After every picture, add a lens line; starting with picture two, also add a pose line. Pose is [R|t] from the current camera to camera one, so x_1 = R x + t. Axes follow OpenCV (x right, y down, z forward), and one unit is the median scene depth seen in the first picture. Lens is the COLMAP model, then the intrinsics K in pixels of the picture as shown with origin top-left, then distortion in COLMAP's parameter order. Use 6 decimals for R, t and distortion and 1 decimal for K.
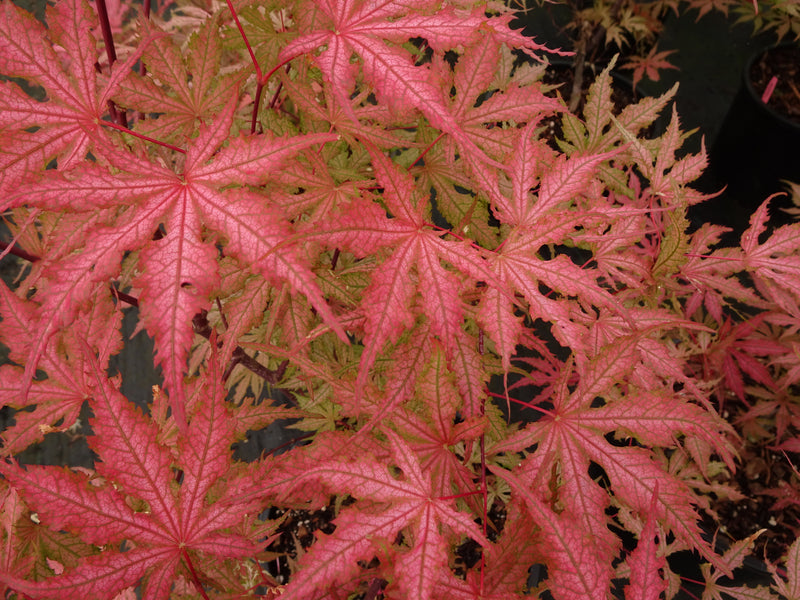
lens RADIAL K [[567.1, 0, 400.0], [0, 567.1, 300.0], [0, 0, 1]] dist [0.006657, 0.000891]
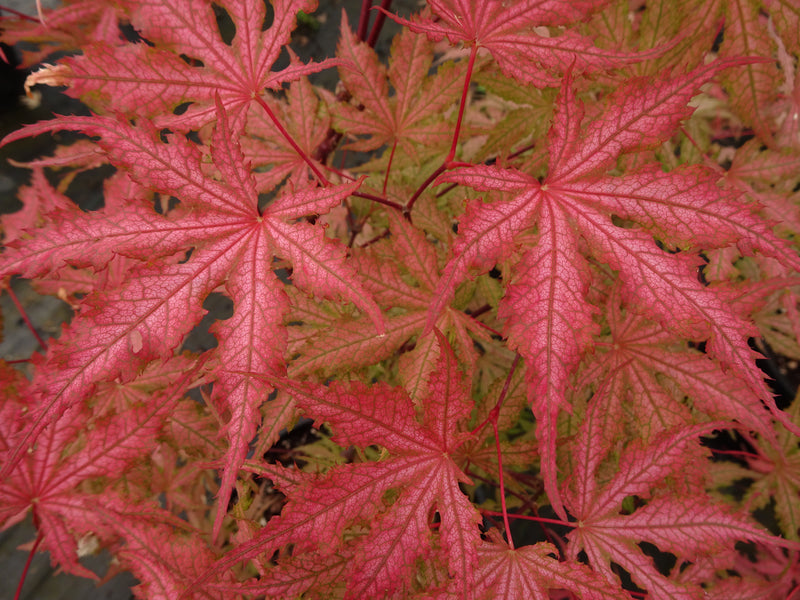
lens RADIAL K [[567.1, 0, 400.0], [0, 567.1, 300.0], [0, 0, 1]] dist [0.006657, 0.000891]
pose [[0.695269, 0.673690, -0.250486, 0.046533], [-0.666726, 0.734687, 0.125346, -0.351424], [0.268473, 0.079857, 0.959971, 0.265404]]
